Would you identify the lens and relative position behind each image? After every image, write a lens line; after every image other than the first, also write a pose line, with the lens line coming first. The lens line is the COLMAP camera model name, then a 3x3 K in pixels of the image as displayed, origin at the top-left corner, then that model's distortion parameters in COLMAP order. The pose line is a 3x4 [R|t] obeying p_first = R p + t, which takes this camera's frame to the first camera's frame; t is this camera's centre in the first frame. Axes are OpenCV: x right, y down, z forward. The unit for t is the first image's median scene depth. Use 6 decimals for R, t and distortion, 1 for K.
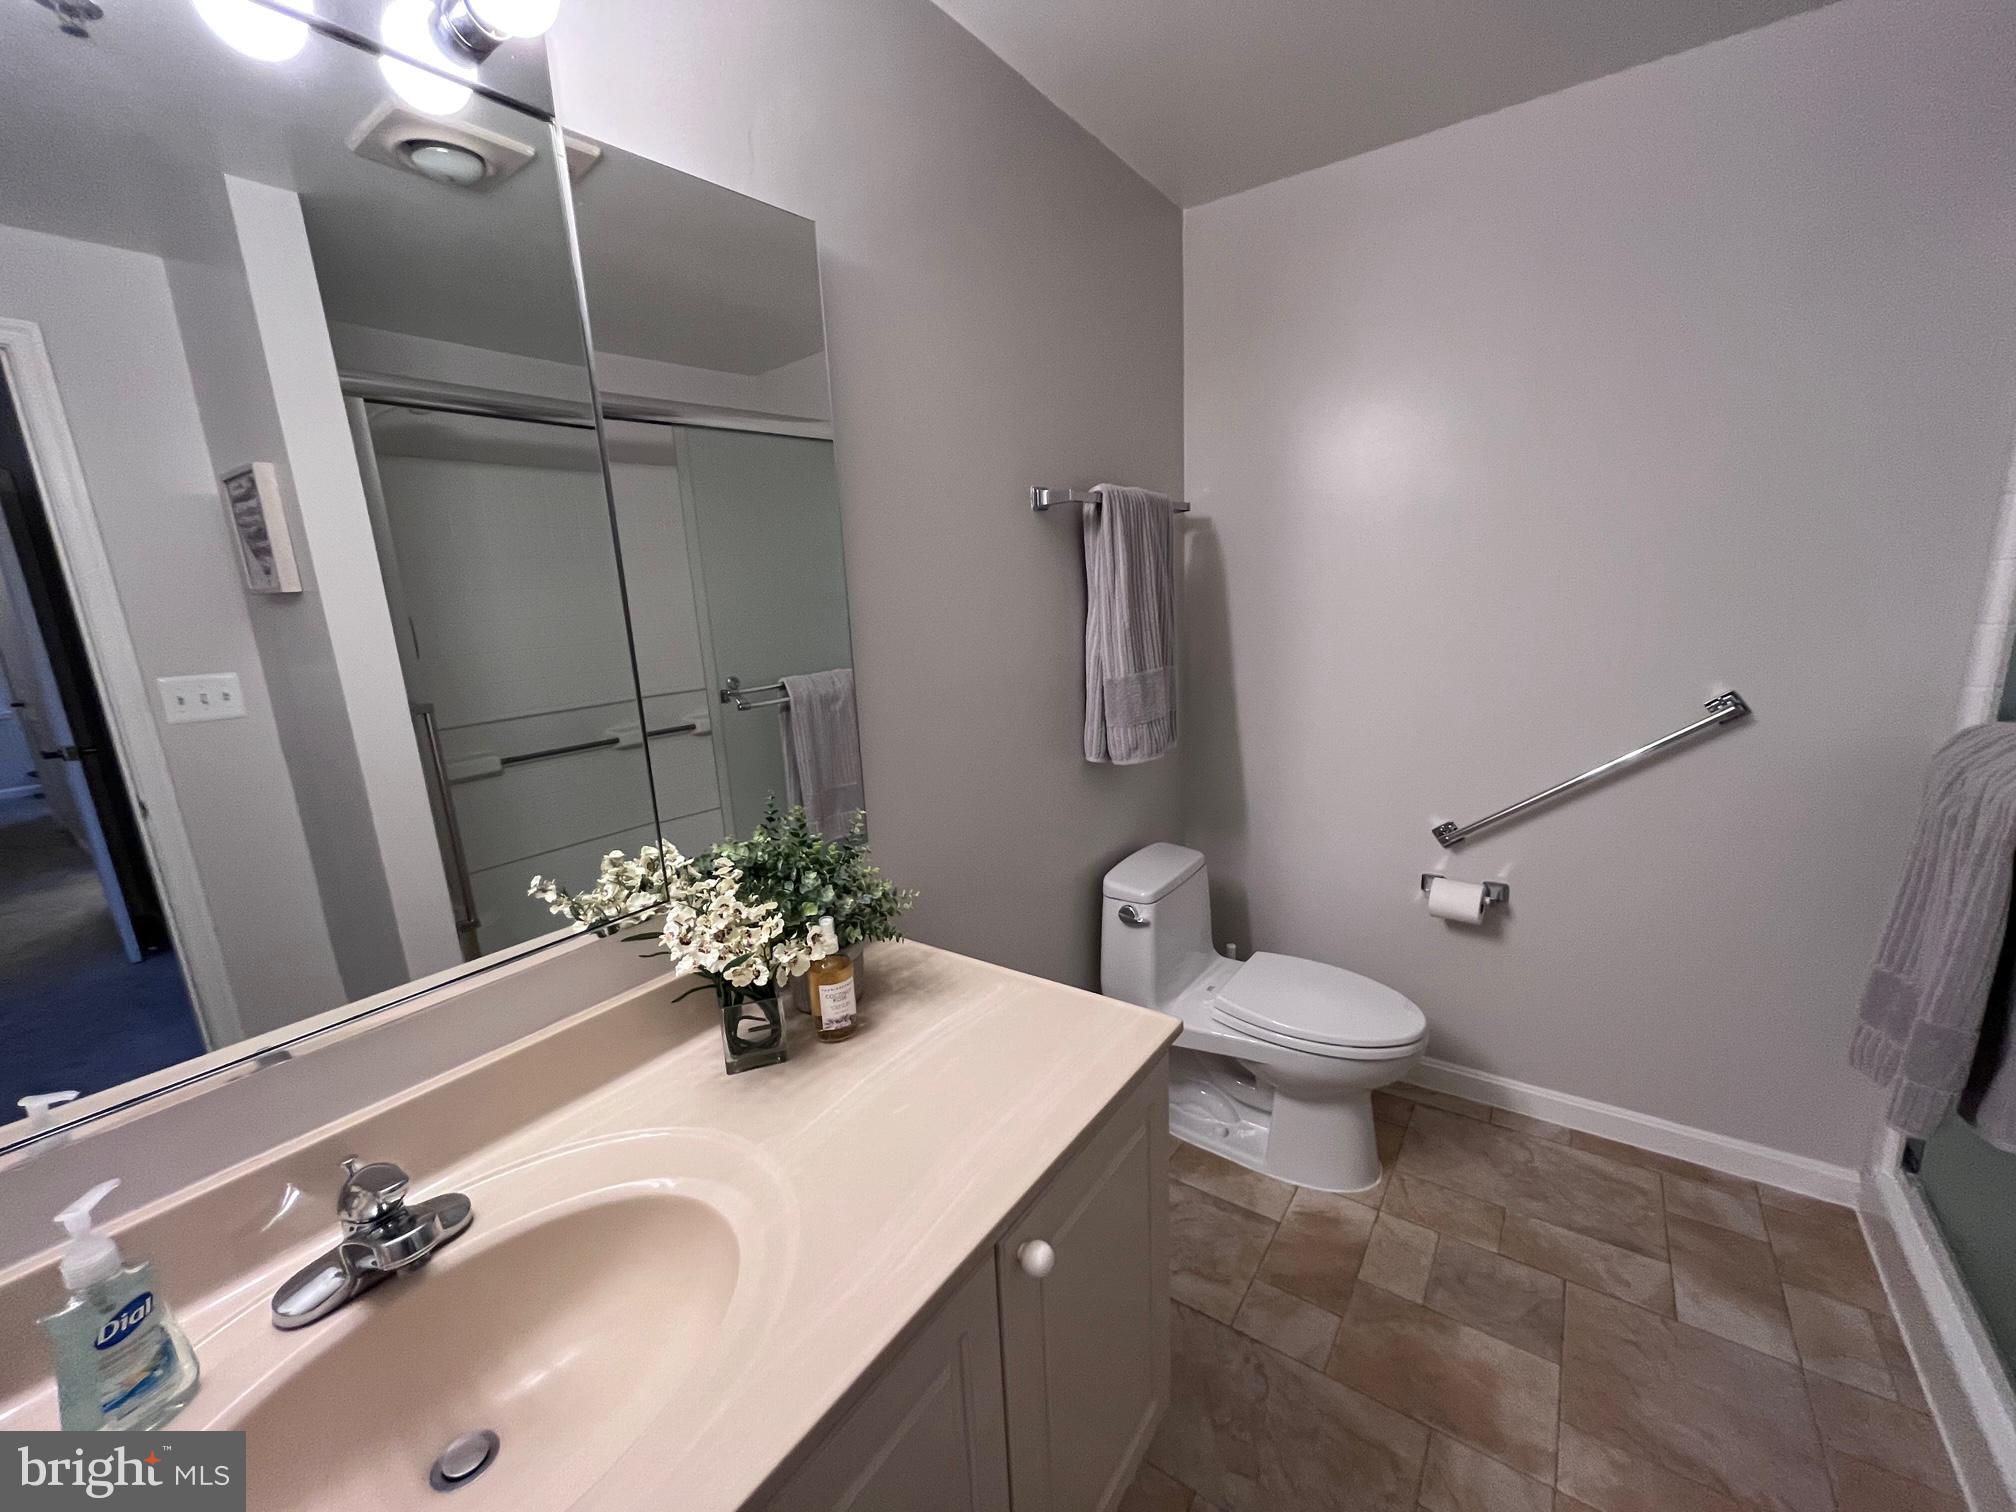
lens RADIAL K [[812.1, 0, 1008.0], [0, 812.1, 756.0], [0, 0, 1]] dist [-0.004666, 0.000163]
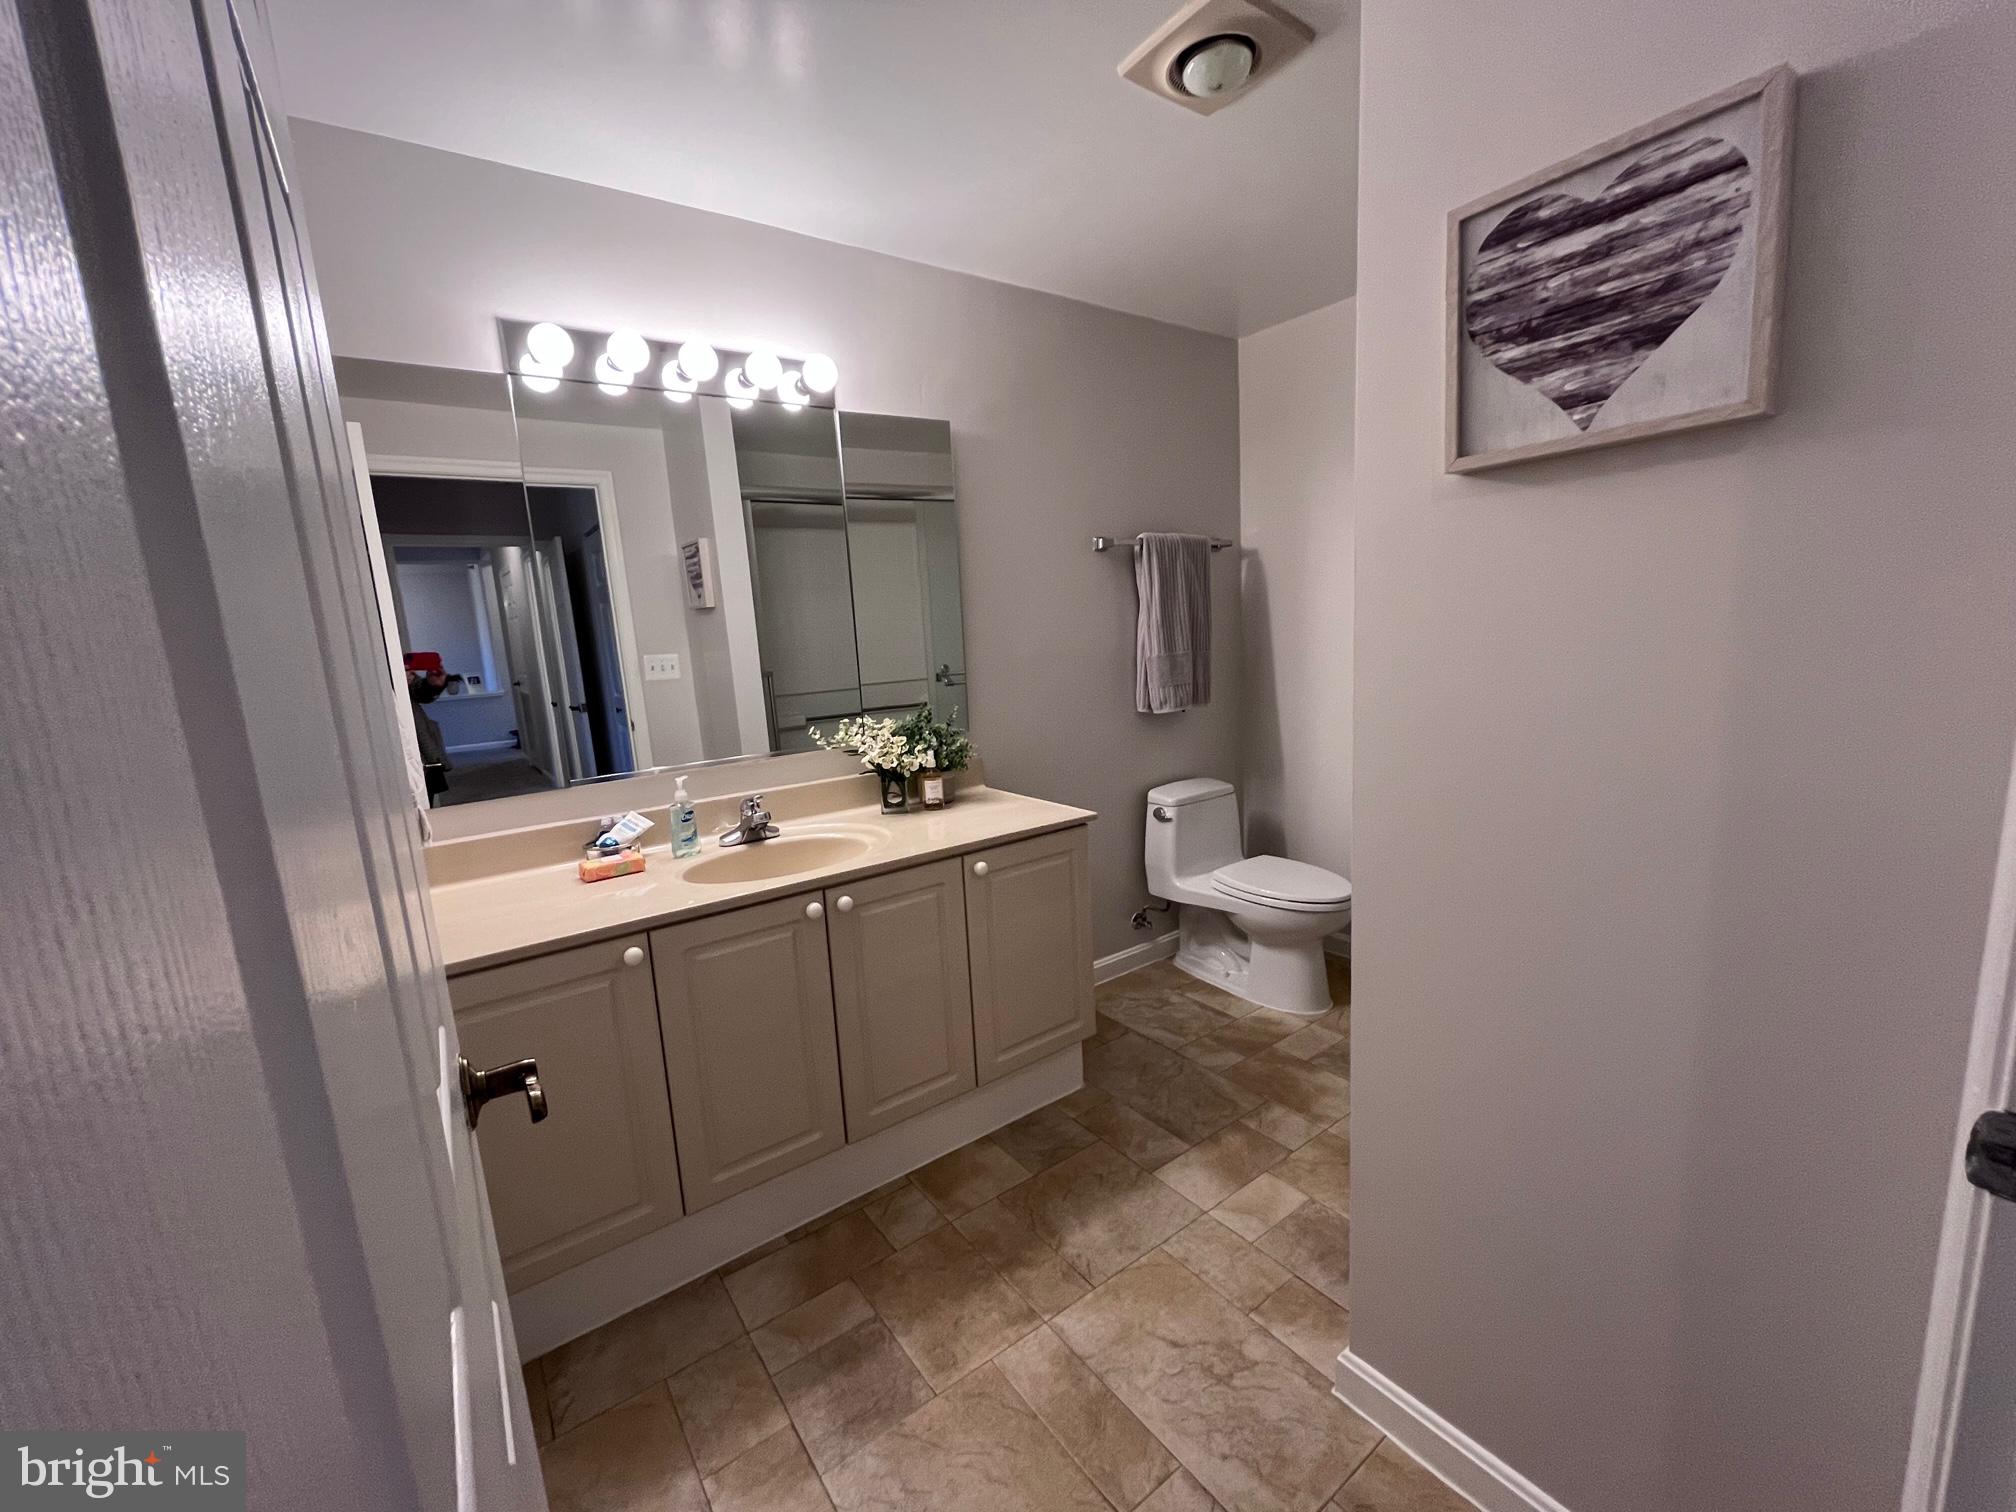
lens RADIAL K [[812.1, 0, 1008.0], [0, 812.1, 756.0], [0, 0, 1]] dist [-0.004666, 0.000163]
pose [[0.947522, 0.046560, -0.316283, 0.365652], [-0.056940, 0.998097, -0.023652, 0.145425], [0.314580, 0.040420, 0.948370, -0.540580]]
